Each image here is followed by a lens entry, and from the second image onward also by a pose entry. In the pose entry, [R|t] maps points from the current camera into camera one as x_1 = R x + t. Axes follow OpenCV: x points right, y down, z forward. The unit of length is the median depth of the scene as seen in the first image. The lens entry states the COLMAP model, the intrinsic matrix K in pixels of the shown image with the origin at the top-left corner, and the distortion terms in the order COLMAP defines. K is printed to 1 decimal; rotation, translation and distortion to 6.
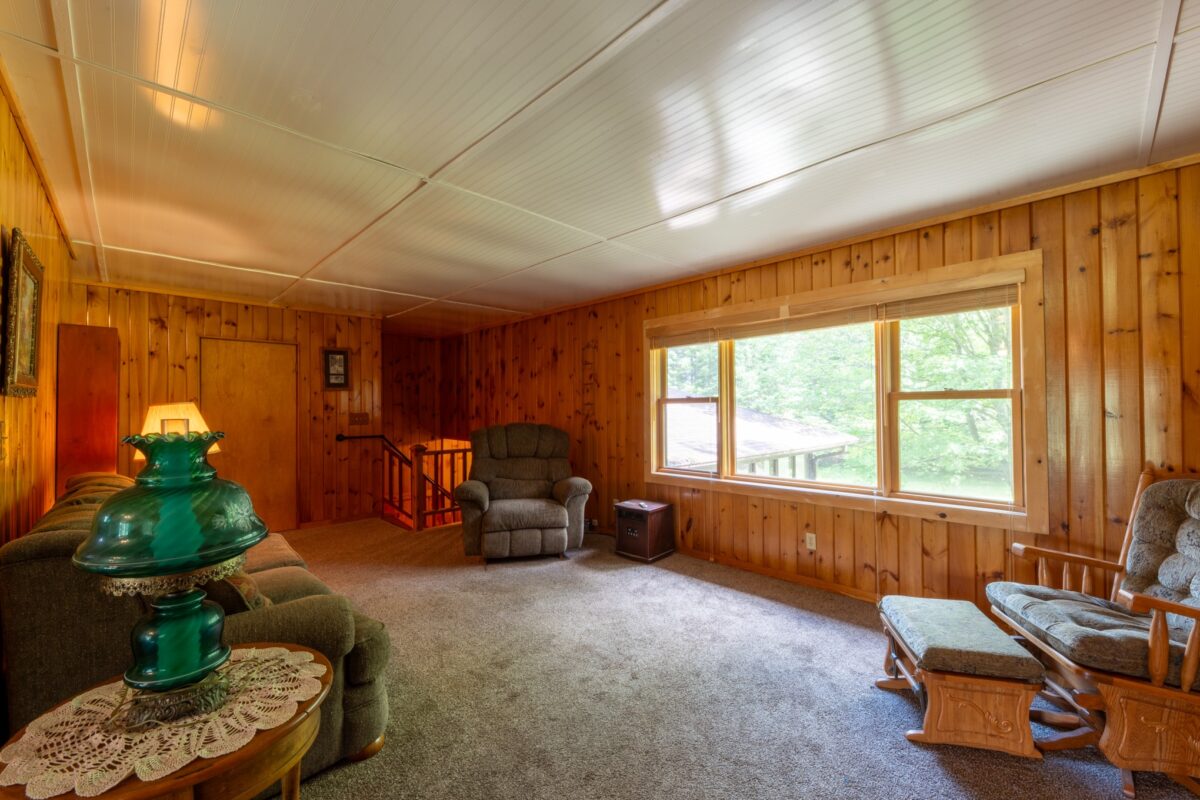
lens RADIAL K [[482.8, 0, 600.6], [0, 482.8, 404.3], [0, 0, 1]] dist [0.000451, -0.003190]
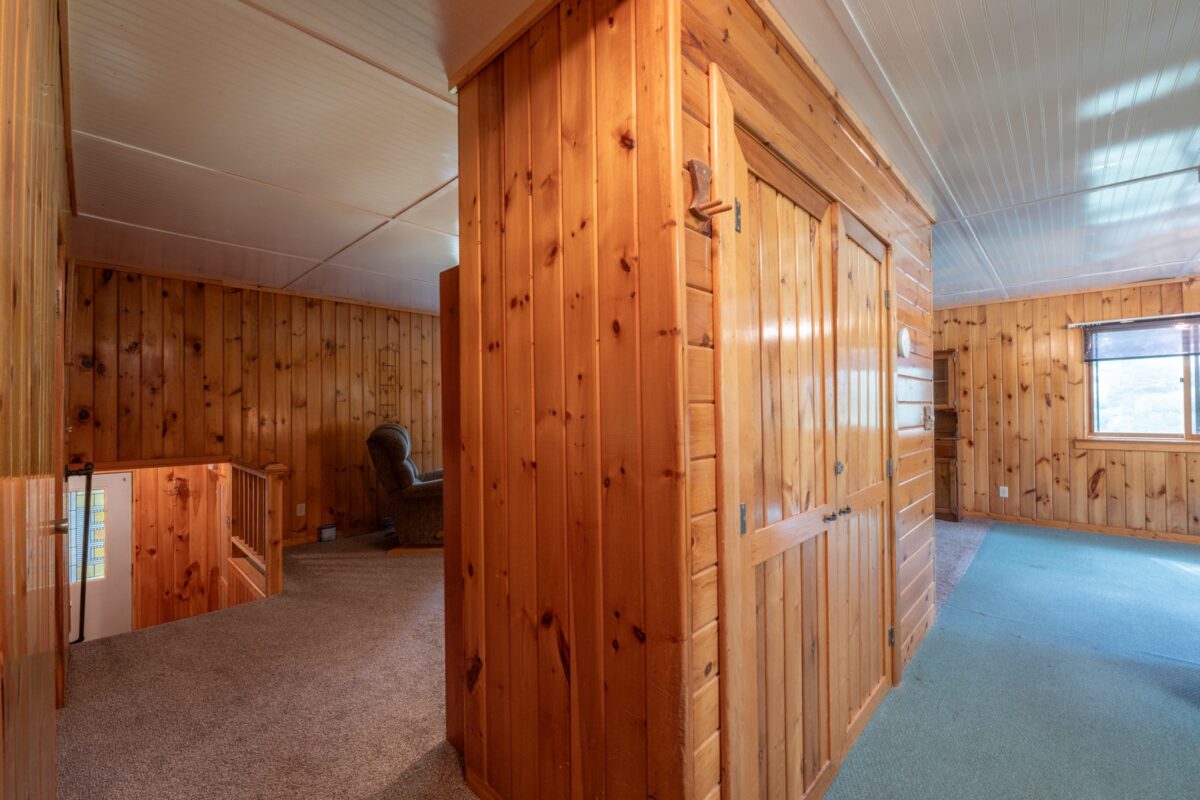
lens RADIAL K [[482.8, 0, 599.7], [0, 482.8, 405.1], [0, 0, 1]] dist [0.000451, -0.003190]
pose [[-0.028127, 0.016047, 0.999476, -1.459644], [0.000756, 0.999871, -0.016032, 0.022690], [-0.999604, 0.000304, -0.028135, 0.791754]]
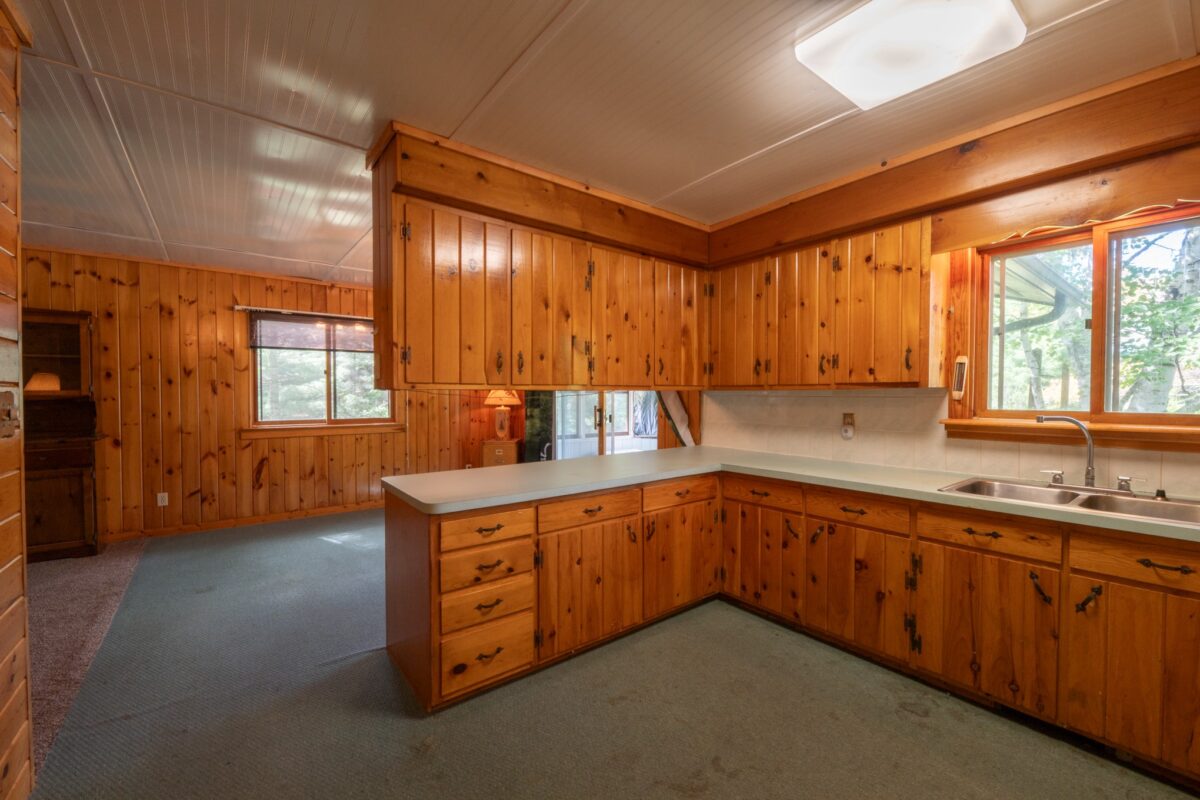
lens RADIAL K [[482.8, 0, 598.8], [0, 482.8, 403.2], [0, 0, 1]] dist [0.000451, -0.003190]
pose [[-0.993732, 0.004003, 0.111713, -1.233236], [0.005174, 0.999935, 0.010194, 0.020350], [-0.111665, 0.010708, -0.993688, 0.585709]]
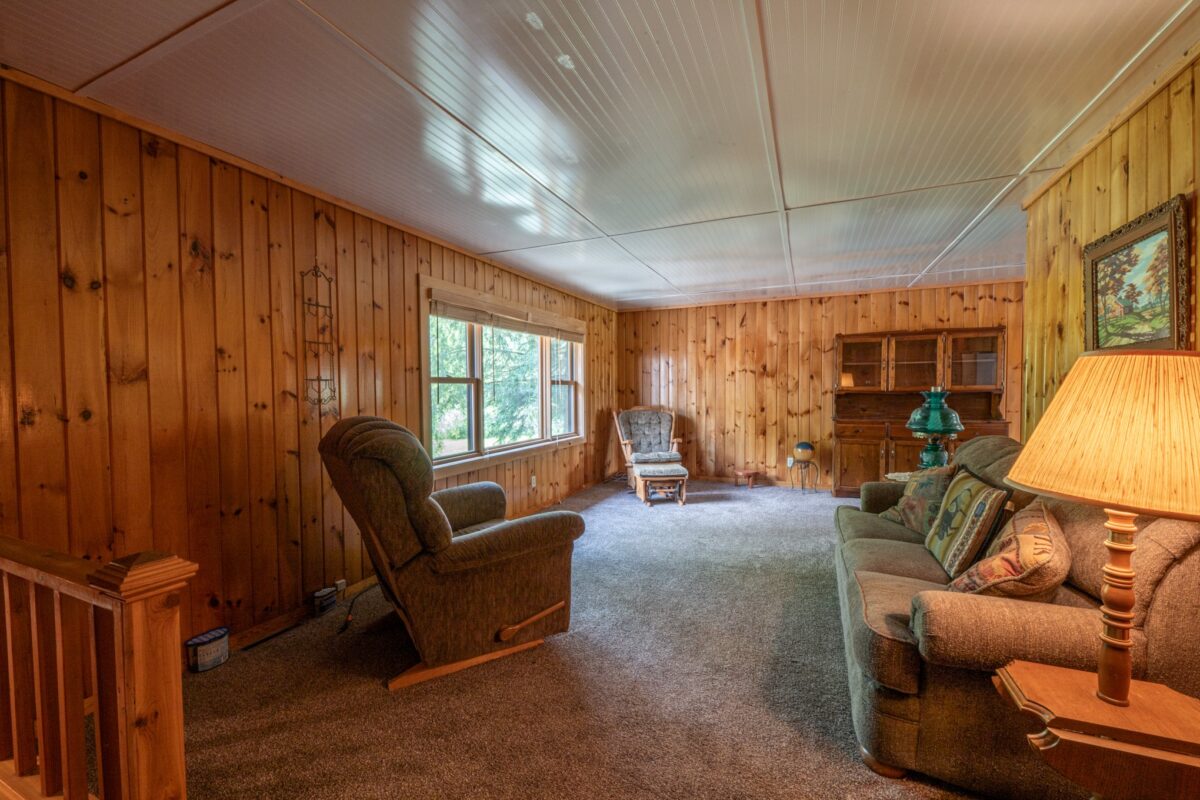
lens RADIAL K [[482.8, 0, 599.2], [0, 482.8, 405.3], [0, 0, 1]] dist [0.000451, -0.003190]
pose [[-0.374981, -0.020346, 0.926809, -0.888634], [0.001820, 0.999741, 0.022684, 0.022360], [-0.927031, 0.010193, -0.374847, 1.248398]]
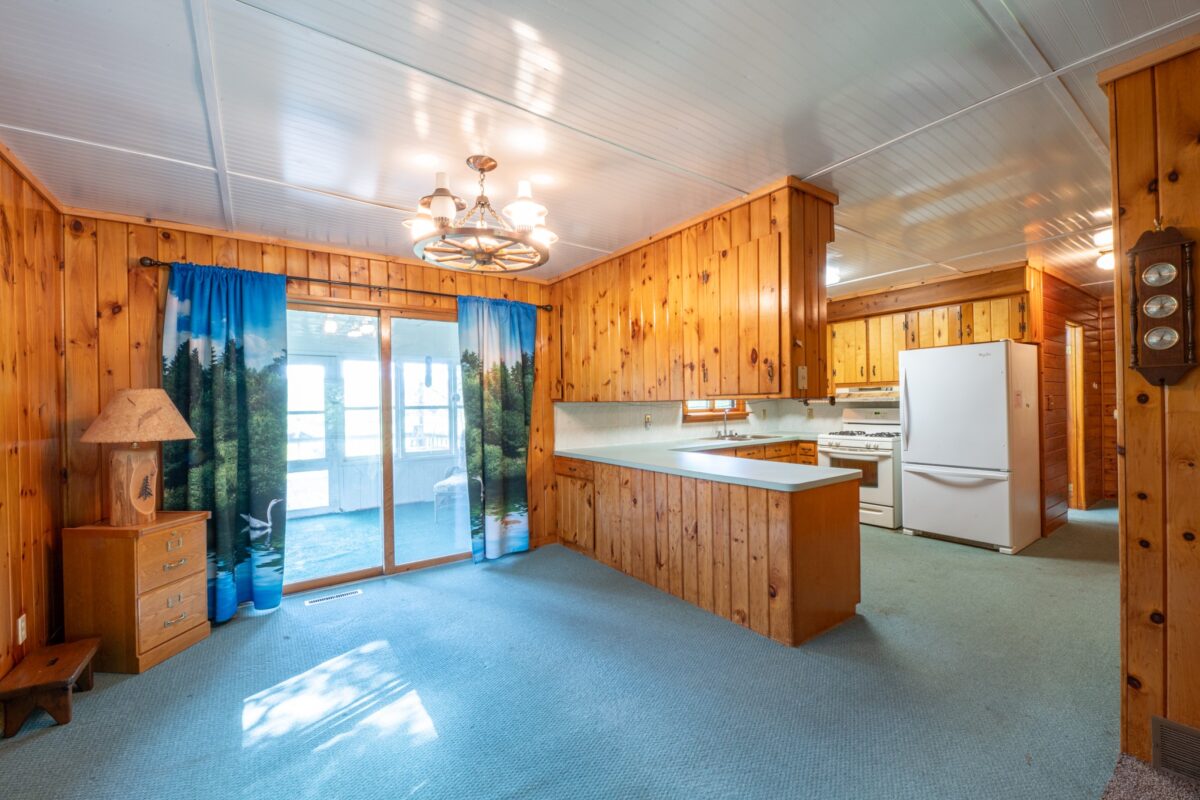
lens RADIAL K [[482.8, 0, 595.1], [0, 482.8, 403.1], [0, 0, 1]] dist [0.000451, -0.003190]
pose [[-0.156240, 0.012015, -0.987646, -0.162921], [0.030317, 0.999513, 0.007364, -0.000305], [0.987254, -0.028791, -0.156529, -0.189309]]
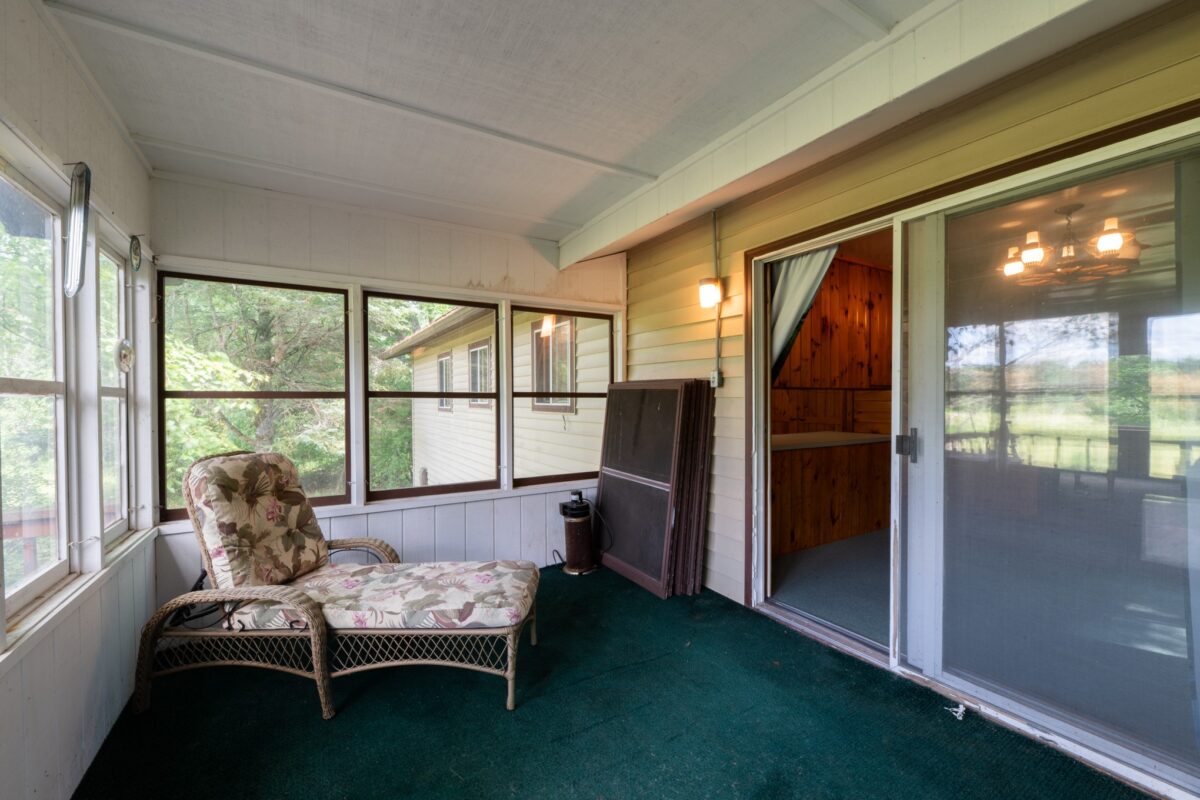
lens RADIAL K [[482.8, 0, 600.3], [0, 482.8, 405.1], [0, 0, 1]] dist [0.000451, -0.003190]
pose [[0.975878, 0.006321, -0.218224, -1.348519], [-0.000260, 0.999614, 0.027789, 0.013397], [0.218316, -0.027062, 0.975503, -1.408976]]
